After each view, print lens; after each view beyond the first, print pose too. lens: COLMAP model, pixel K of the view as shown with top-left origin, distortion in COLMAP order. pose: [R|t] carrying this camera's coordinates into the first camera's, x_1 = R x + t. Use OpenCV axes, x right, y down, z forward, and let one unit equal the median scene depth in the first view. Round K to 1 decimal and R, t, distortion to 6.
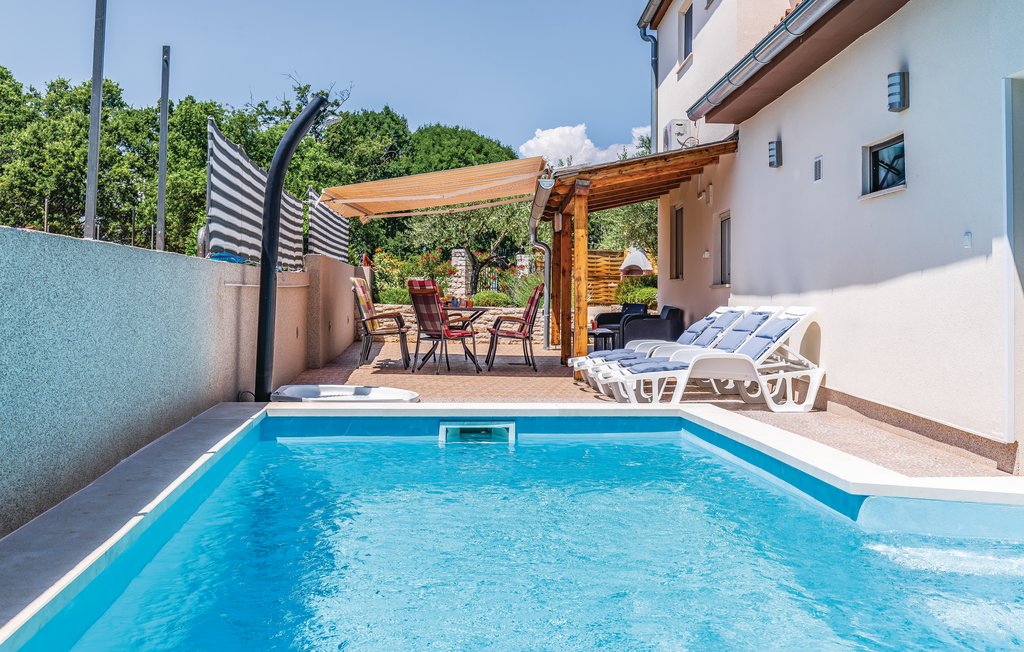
lens RADIAL K [[1024.2, 0, 512.0], [0, 1024.2, 292.3], [0, 0, 1]] dist [0.006755, 0.005196]
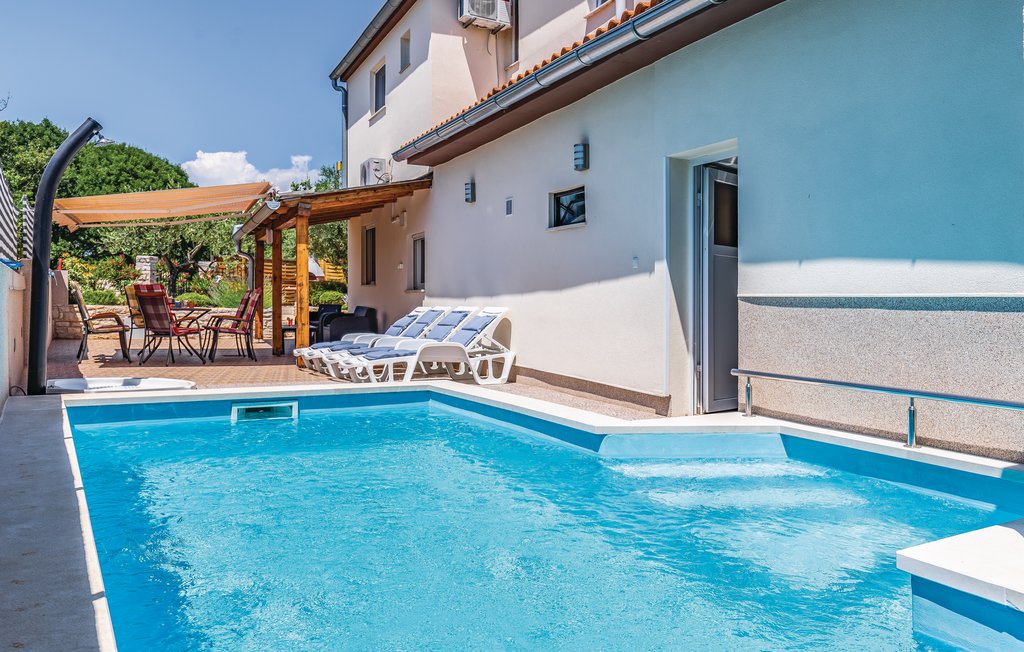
lens RADIAL K [[846.1, 0, 512.0], [0, 846.1, 326.0], [0, 0, 1]] dist [0.000229, -0.000949]
pose [[0.914267, -0.012728, 0.404913, -0.125188], [-0.002899, 0.999275, 0.037956, -0.002864], [-0.405102, -0.035876, 0.913567, -0.030978]]
